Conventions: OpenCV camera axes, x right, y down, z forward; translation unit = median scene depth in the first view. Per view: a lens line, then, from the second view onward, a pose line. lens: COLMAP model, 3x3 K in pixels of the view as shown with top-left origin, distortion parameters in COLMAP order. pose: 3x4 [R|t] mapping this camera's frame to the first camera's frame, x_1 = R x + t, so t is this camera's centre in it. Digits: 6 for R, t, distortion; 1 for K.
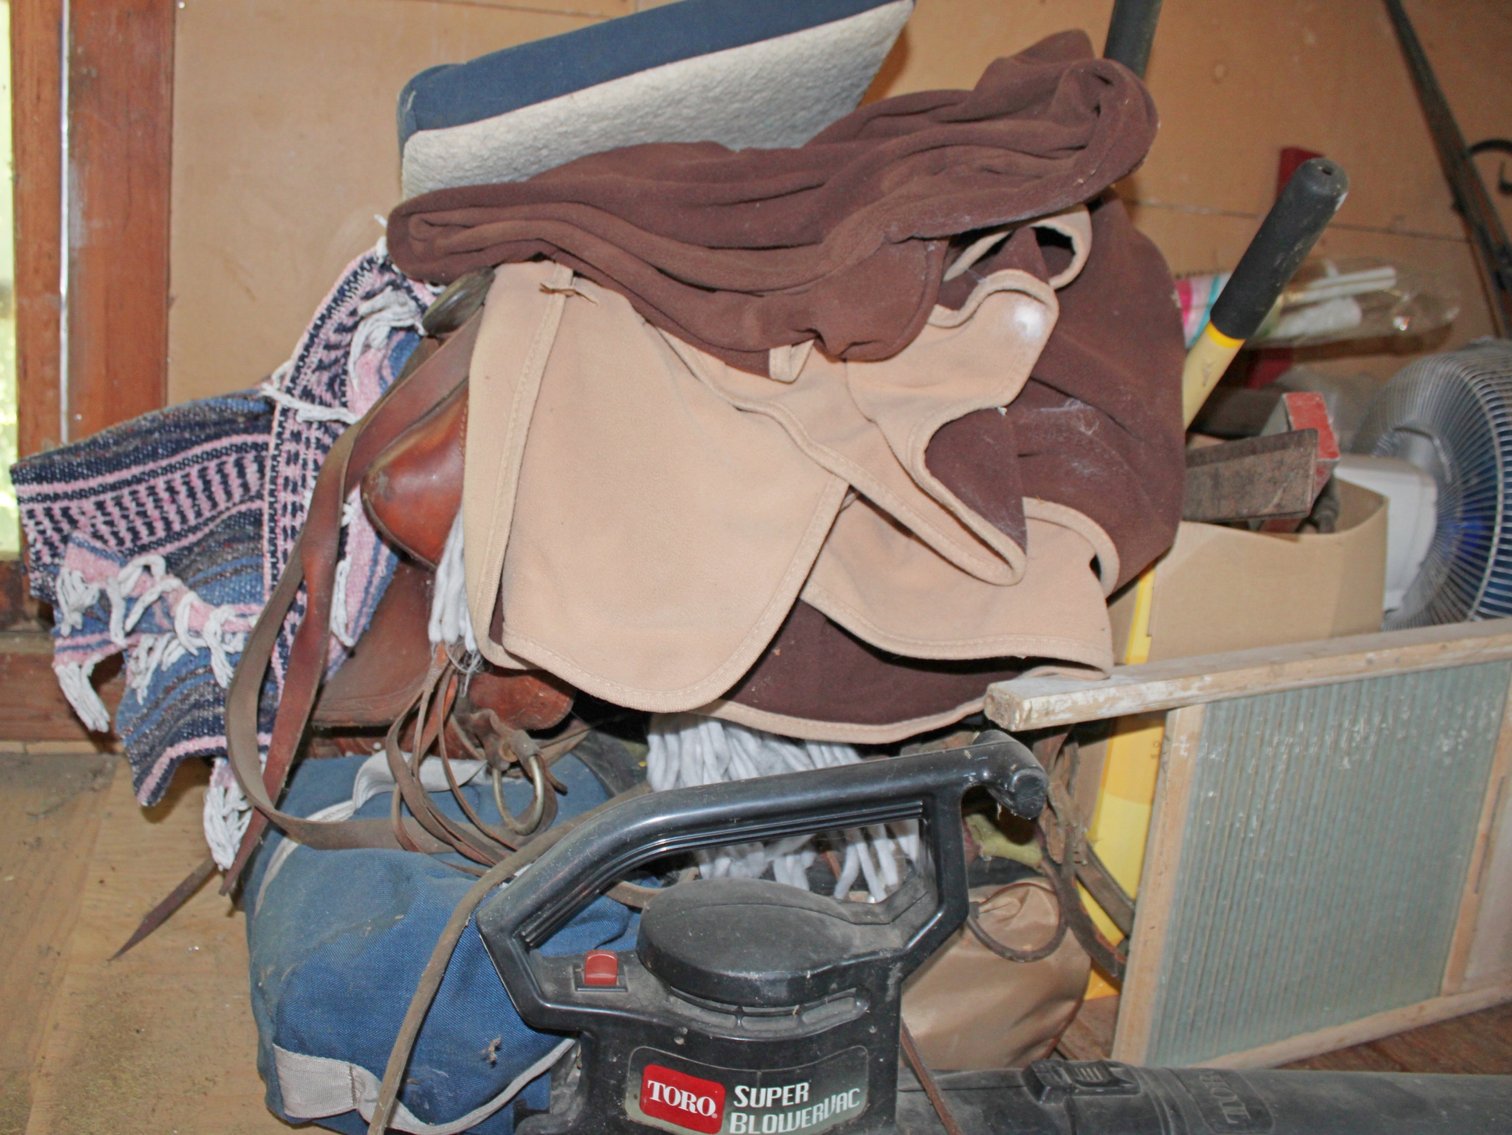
lens RADIAL K [[1235.9, 0, 756.0], [0, 1235.9, 567.5], [0, 0, 1]] dist [0.000511, 0.000824]
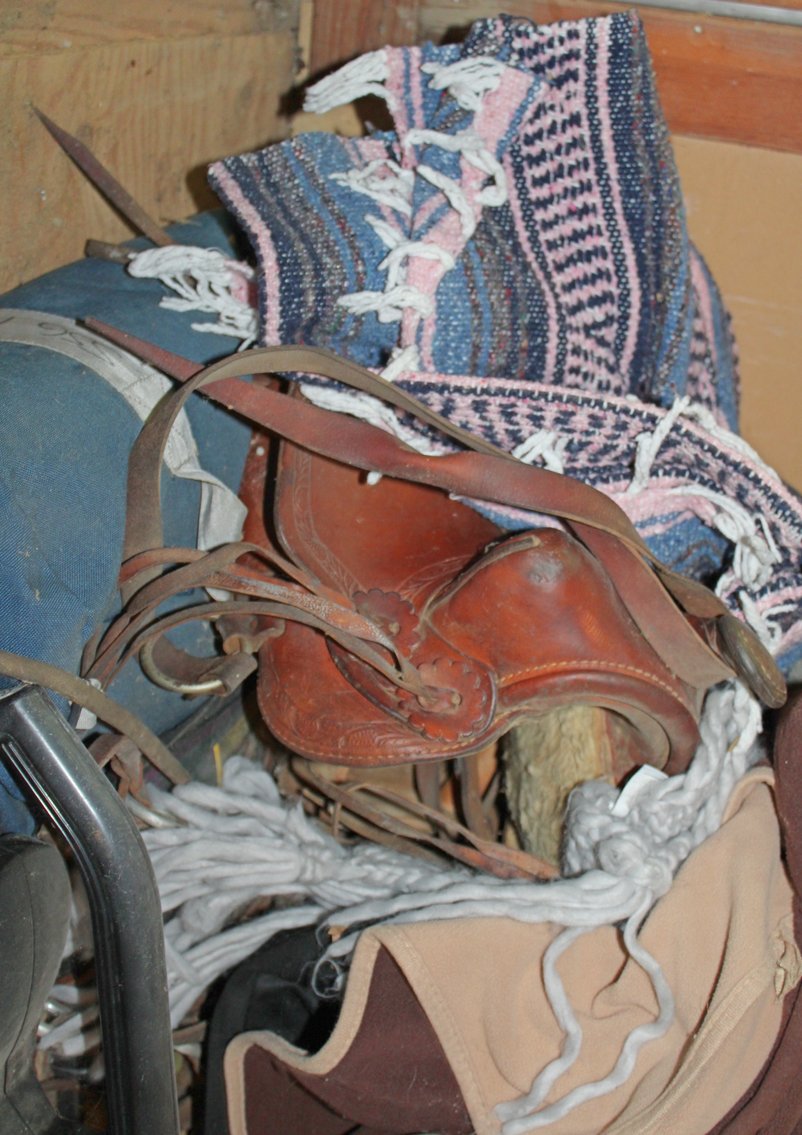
lens RADIAL K [[1264.5, 0, 444.2], [0, 1264.5, 567.6], [0, 0, 1]] dist [-0.038139, -0.016772]
pose [[-0.092256, 0.978020, 0.186989, -0.387828], [-0.994311, -0.100525, 0.035214, -0.022724], [0.053237, -0.182677, 0.981731, 0.113203]]
